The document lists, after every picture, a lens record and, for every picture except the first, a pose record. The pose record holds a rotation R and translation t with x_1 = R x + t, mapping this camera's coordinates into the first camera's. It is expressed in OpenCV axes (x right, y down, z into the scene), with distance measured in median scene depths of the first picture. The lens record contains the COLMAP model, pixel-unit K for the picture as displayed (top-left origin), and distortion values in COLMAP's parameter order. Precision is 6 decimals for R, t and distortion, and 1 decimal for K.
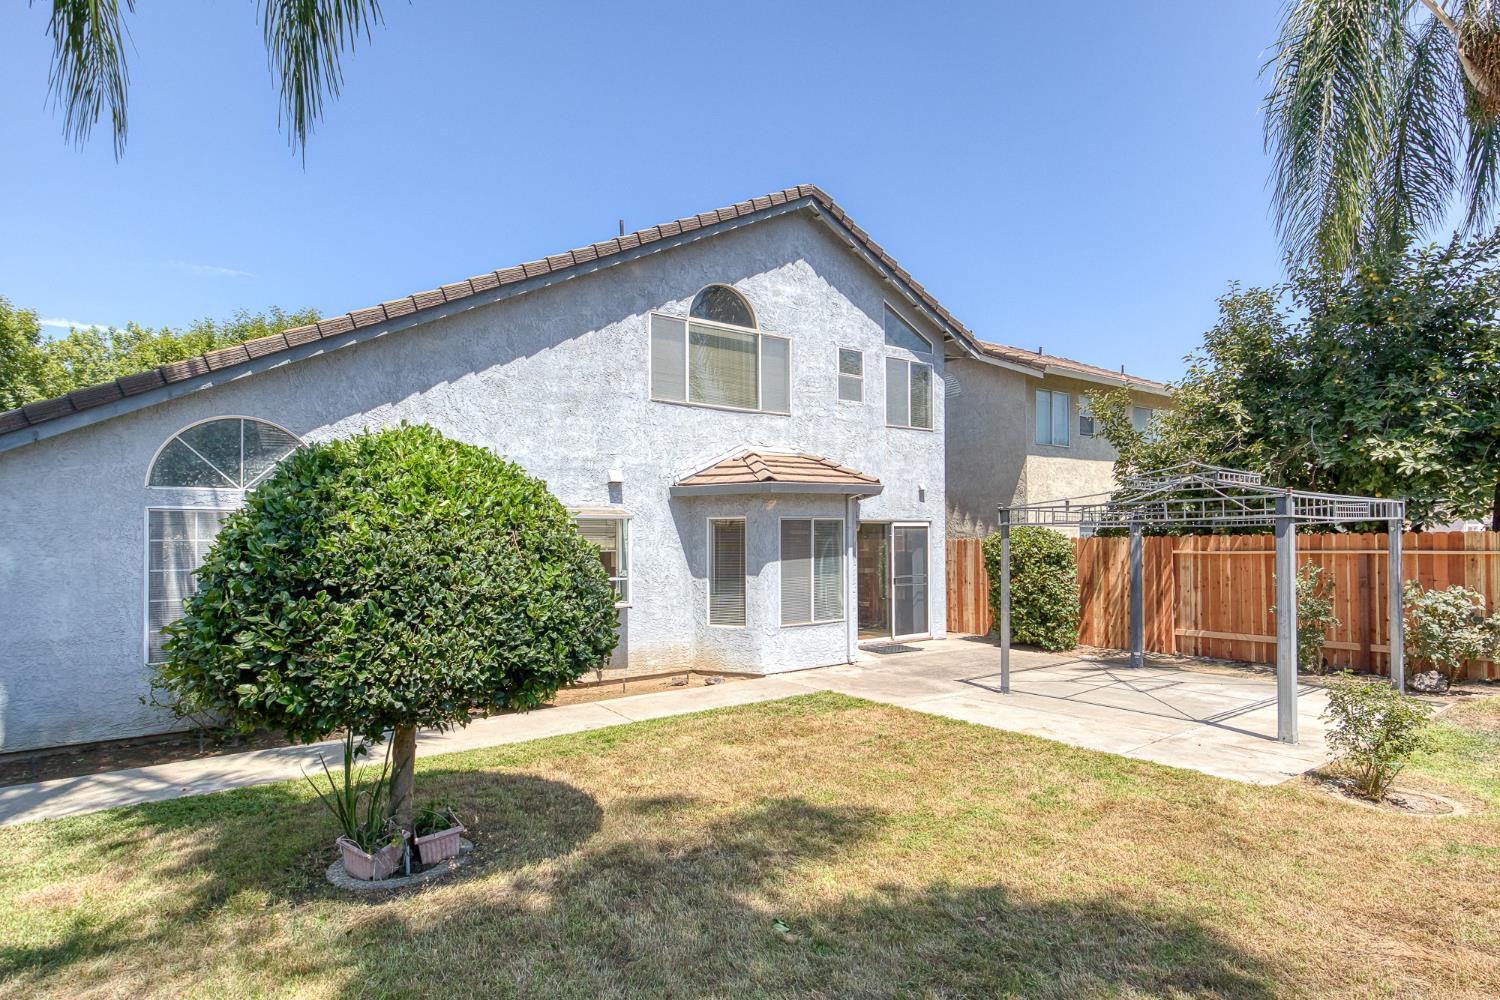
lens RADIAL K [[765.7, 0, 757.3], [0, 765.7, 528.5], [0, 0, 1]] dist [-0.003216, -0.001400]
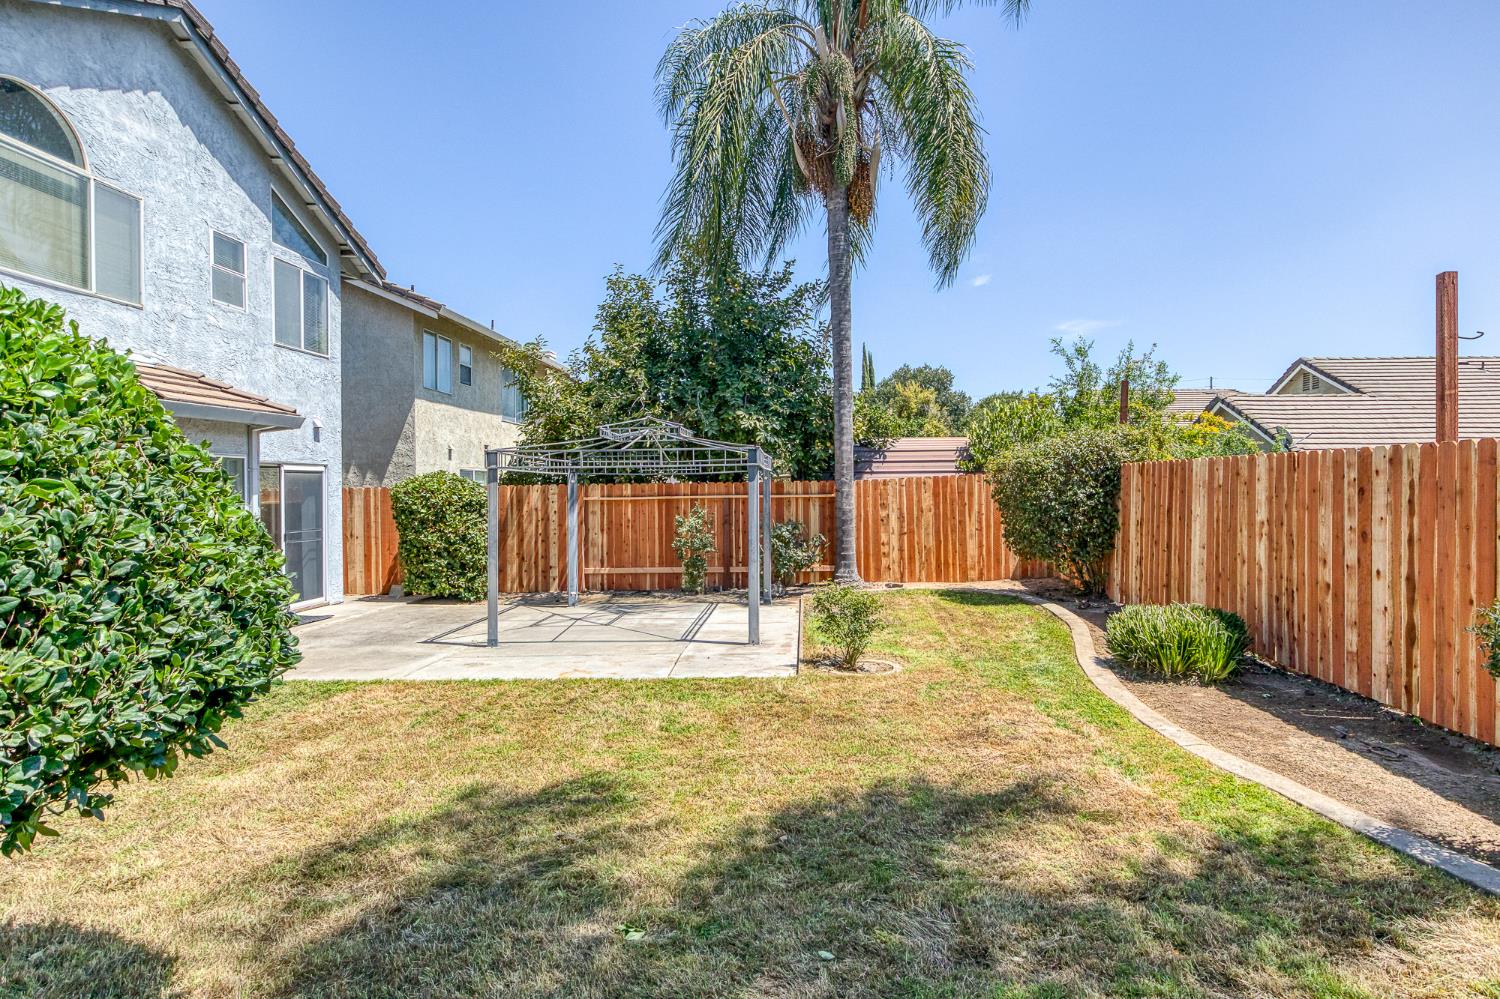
lens RADIAL K [[765.7, 0, 753.6], [0, 765.7, 496.1], [0, 0, 1]] dist [-0.003216, -0.001400]
pose [[0.619415, -0.001846, 0.785061, -0.158840], [-0.010473, 0.999889, 0.010615, 0.011951], [-0.784994, -0.014797, 0.619327, 0.118946]]
